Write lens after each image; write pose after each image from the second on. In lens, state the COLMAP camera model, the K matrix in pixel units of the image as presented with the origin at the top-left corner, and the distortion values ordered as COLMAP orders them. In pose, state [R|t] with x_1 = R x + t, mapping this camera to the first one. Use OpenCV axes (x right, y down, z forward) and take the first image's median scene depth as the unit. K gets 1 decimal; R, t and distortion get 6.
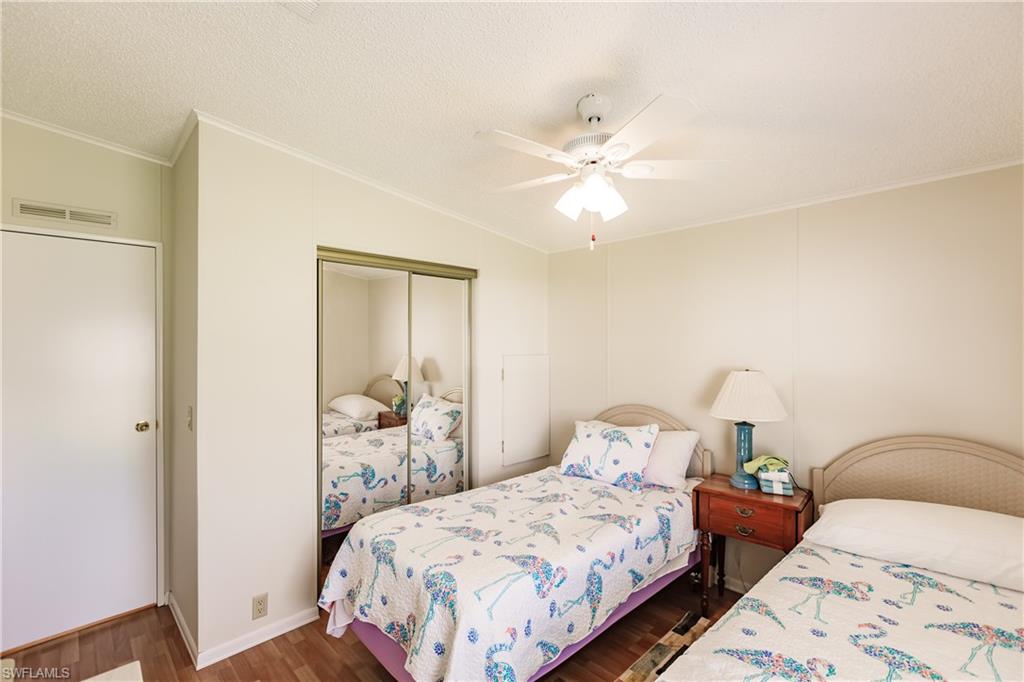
lens RADIAL K [[453.0, 0, 512.0], [0, 453.0, 341.0], [0, 0, 1]] dist [0.000190, -0.000166]
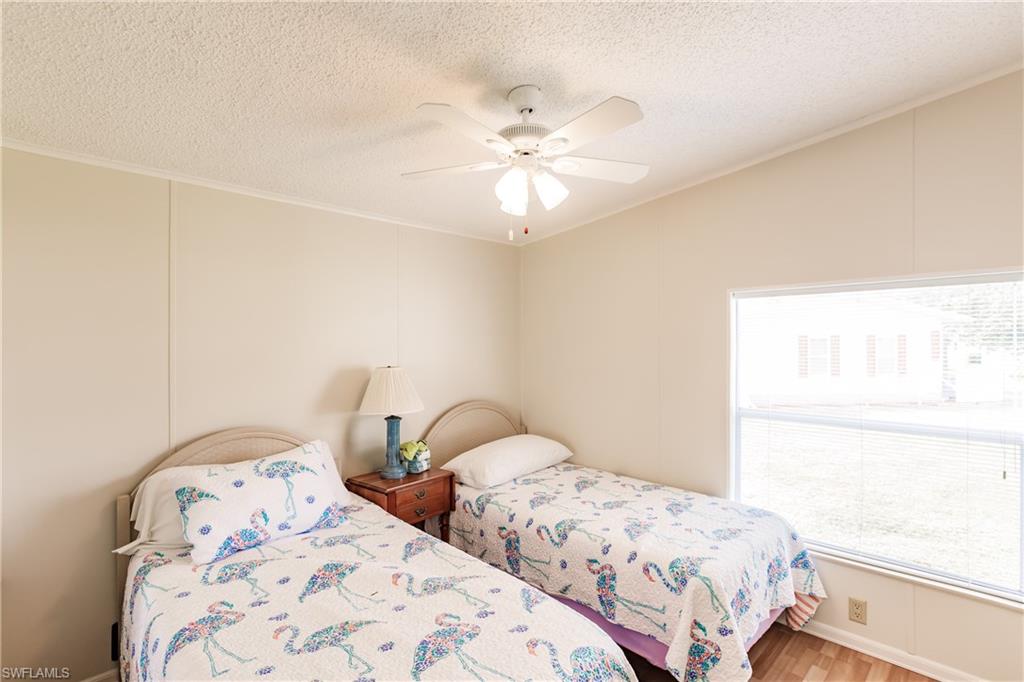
lens RADIAL K [[483.2, 0, 502.6], [0, 483.2, 343.0], [0, 0, 1]] dist [-0.000083, -0.000343]
pose [[0.000738, 0.007363, 0.999973, -0.658548], [-0.004116, 0.999964, -0.007360, 0.017733], [-0.999991, -0.004111, 0.000768, 0.801285]]
